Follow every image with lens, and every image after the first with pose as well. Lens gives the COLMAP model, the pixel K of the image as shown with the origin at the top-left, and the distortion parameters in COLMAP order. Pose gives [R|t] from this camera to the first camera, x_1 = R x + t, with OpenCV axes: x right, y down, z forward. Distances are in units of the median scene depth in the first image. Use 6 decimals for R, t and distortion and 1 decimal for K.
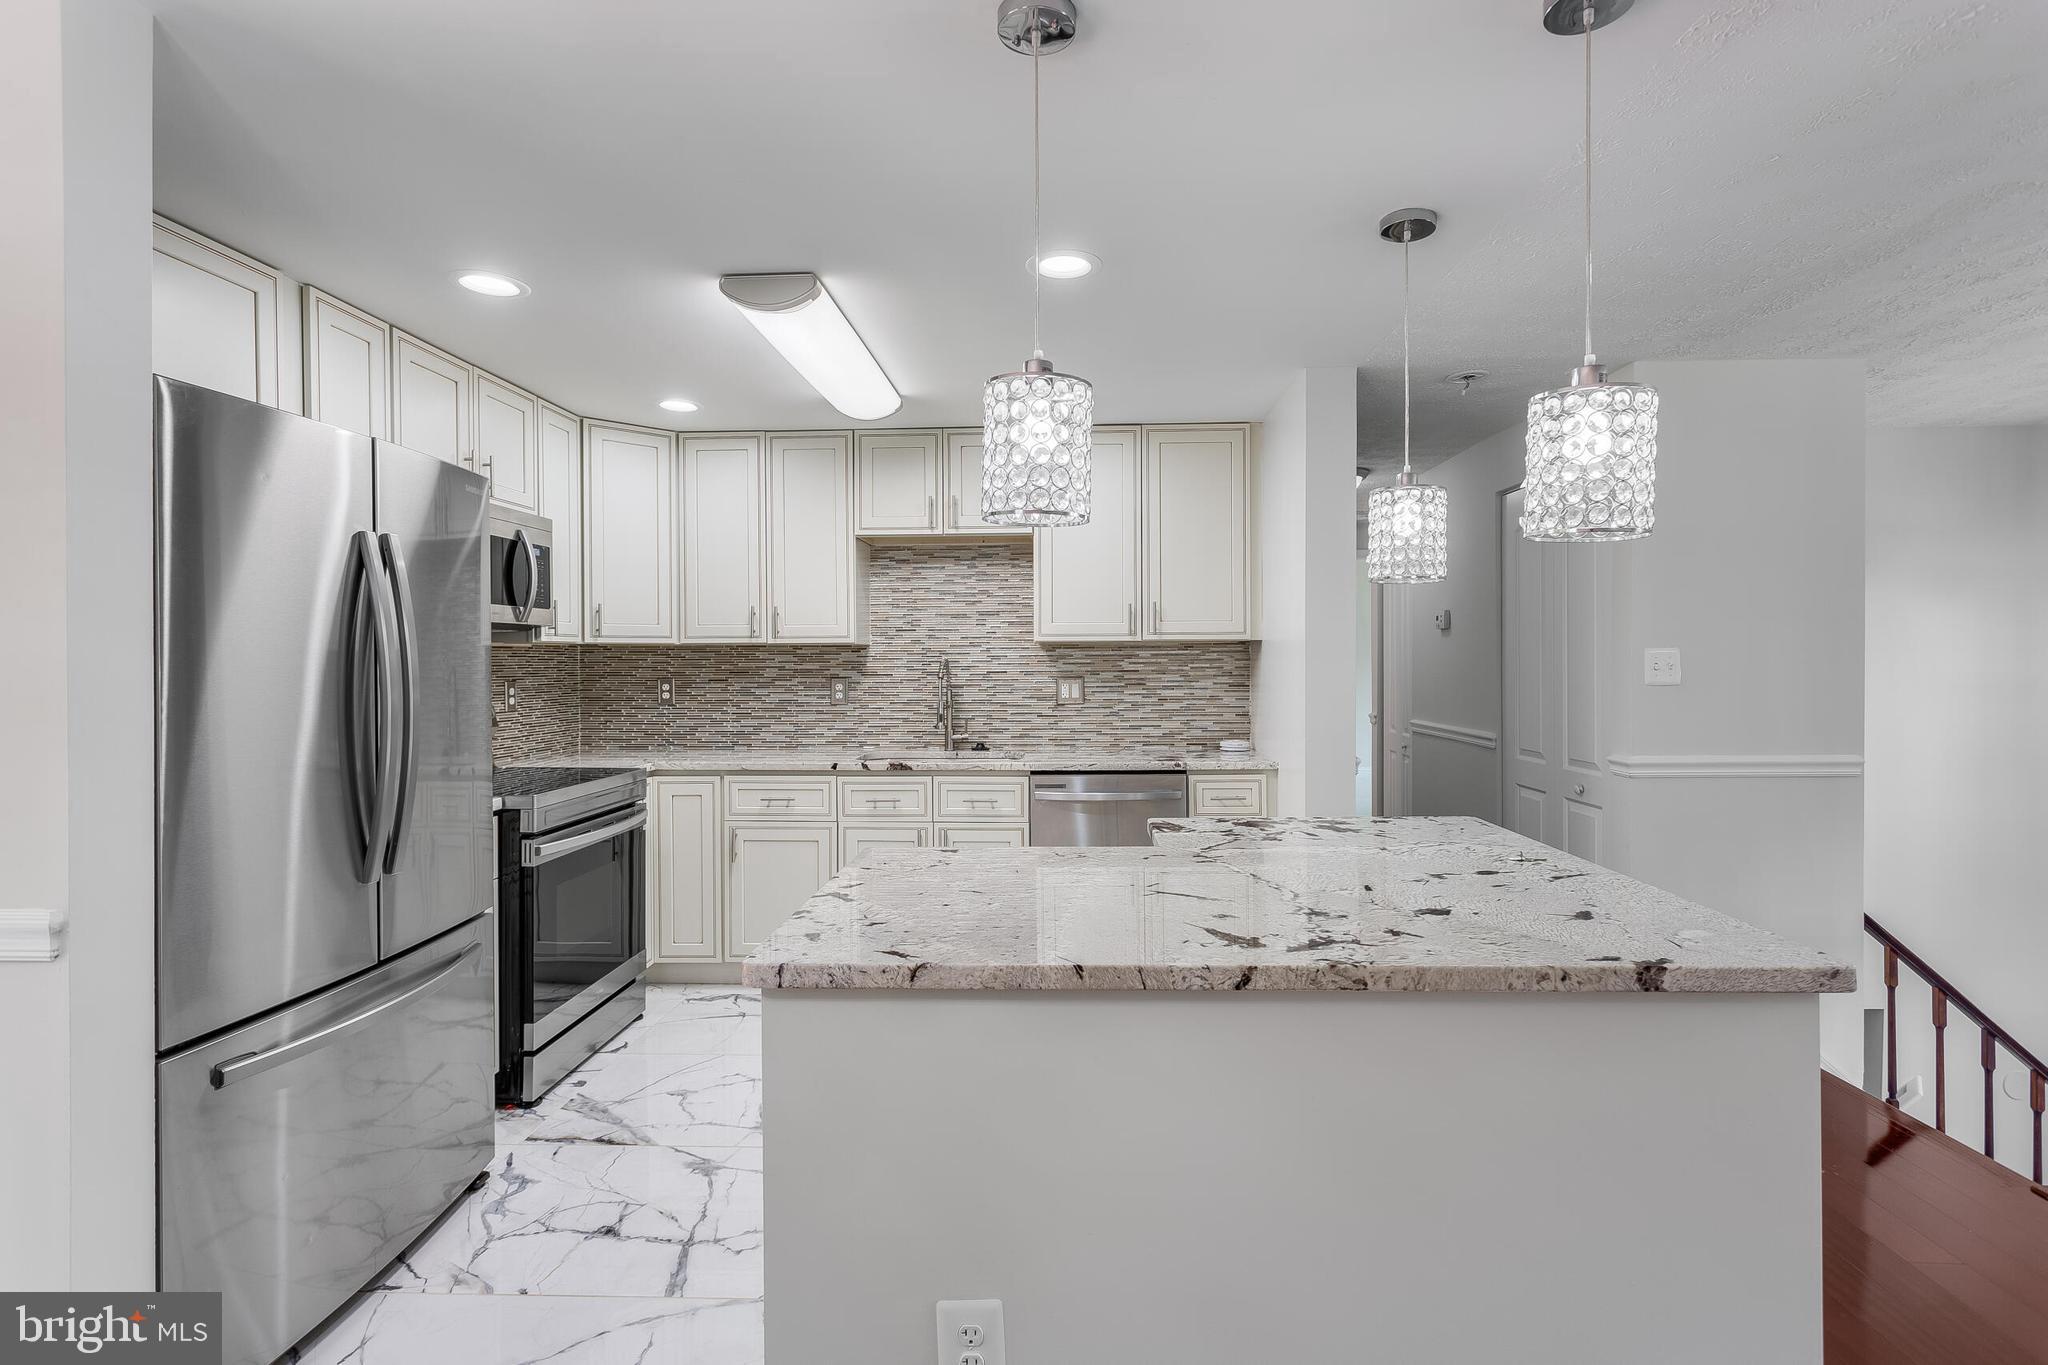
lens RADIAL K [[984.9, 0, 1028.2], [0, 984.9, 619.6], [0, 0, 1]] dist [0.001667, 0.000413]
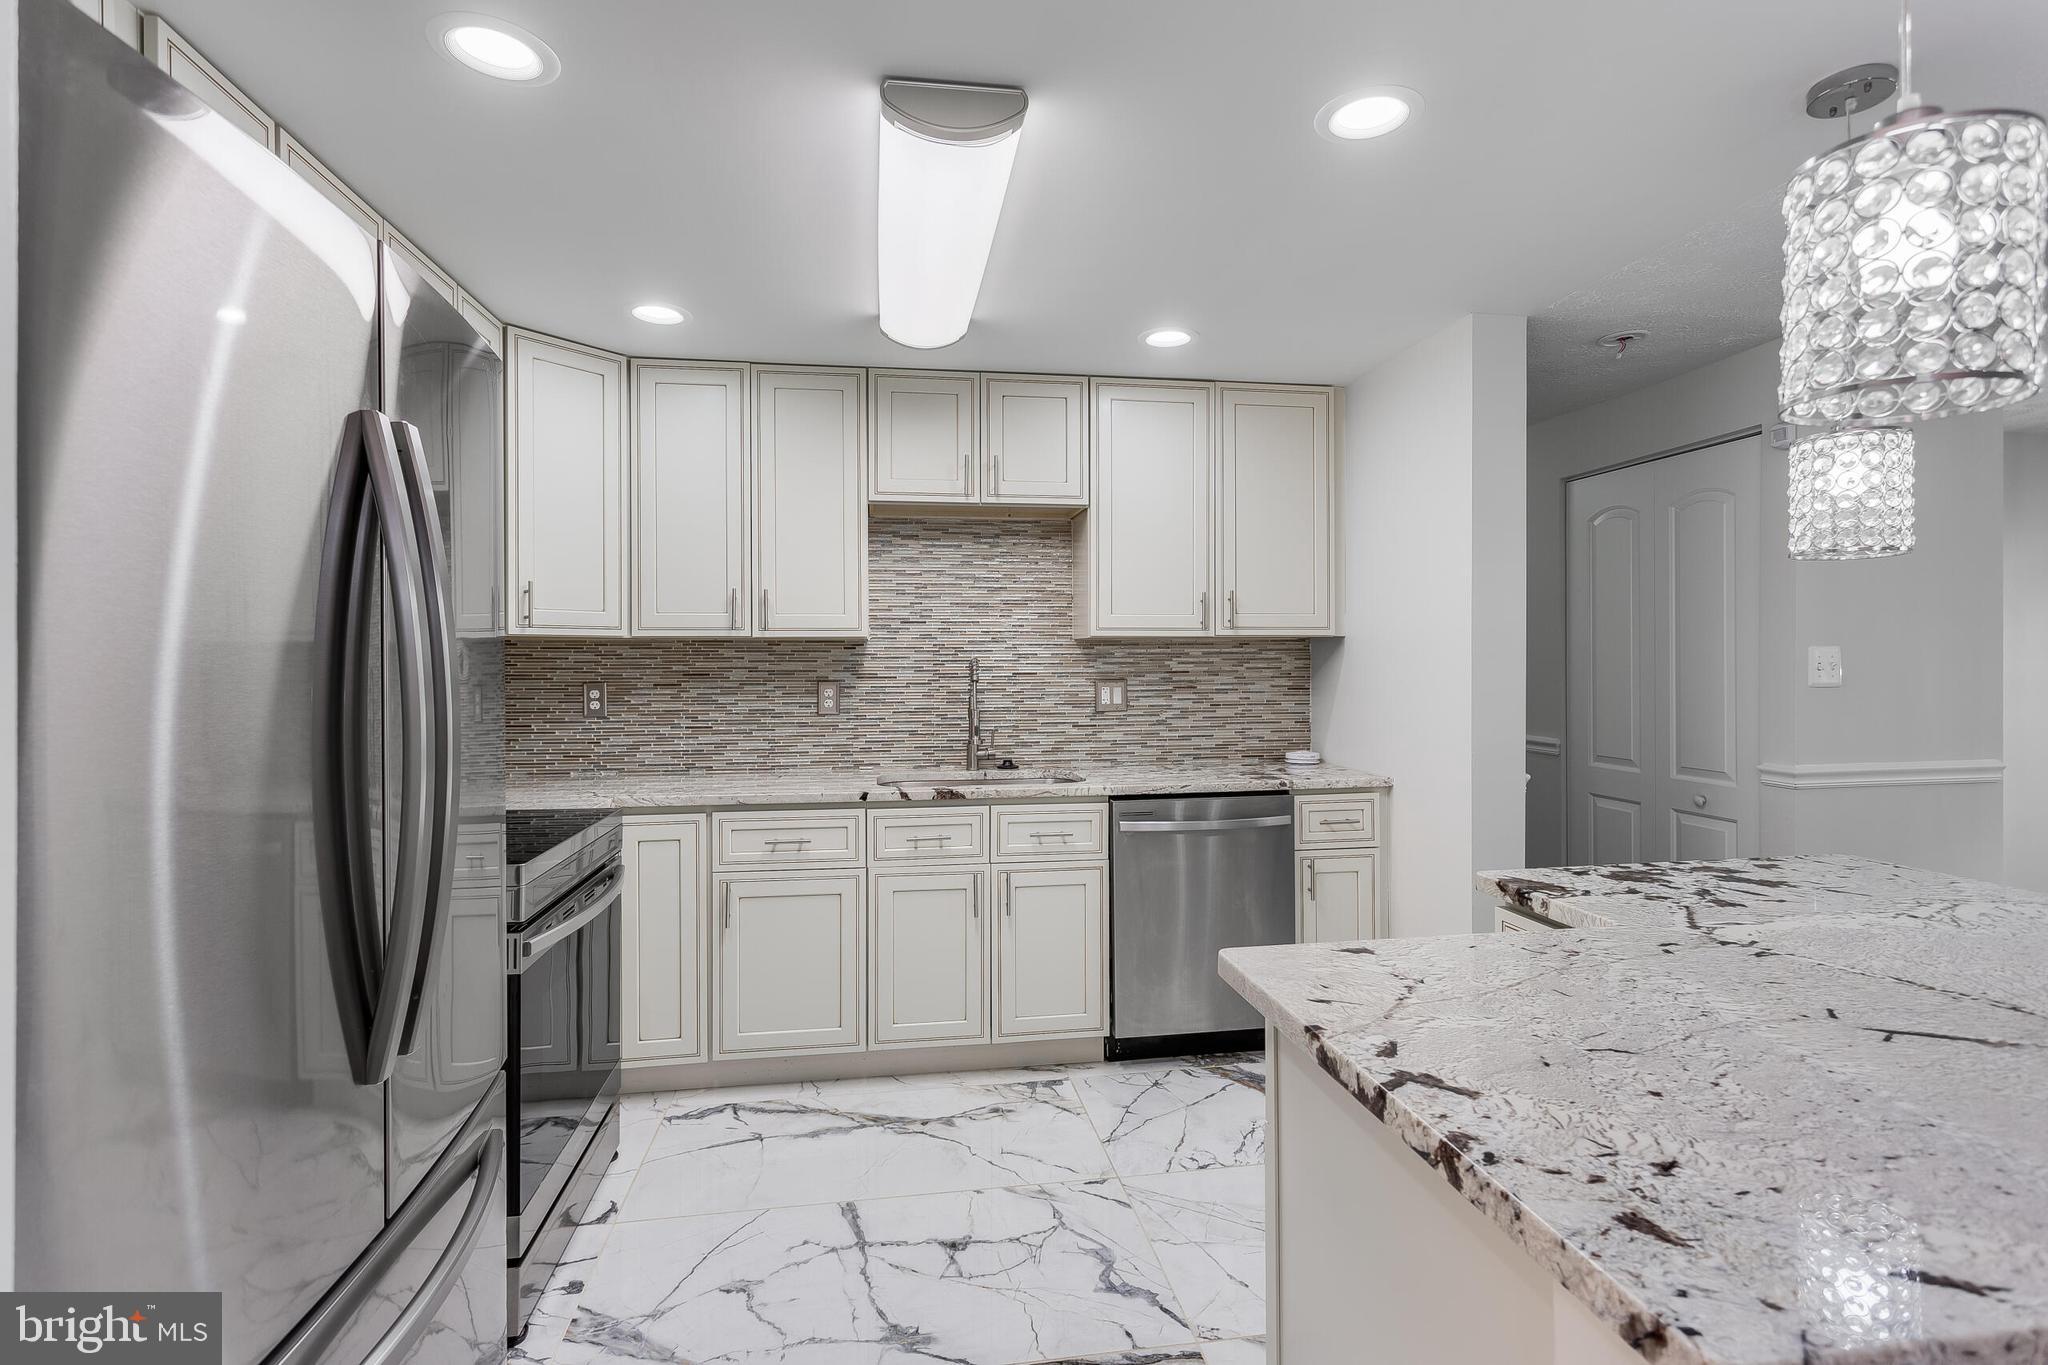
lens RADIAL K [[984.9, 0, 1028.2], [0, 984.9, 619.6], [0, 0, 1]] dist [0.001667, 0.000413]
pose [[0.979415, 0.008893, 0.201662, -0.203420], [-0.008853, 0.999960, -0.001098, 0.009026], [-0.201664, -0.000710, 0.979455, 0.194535]]
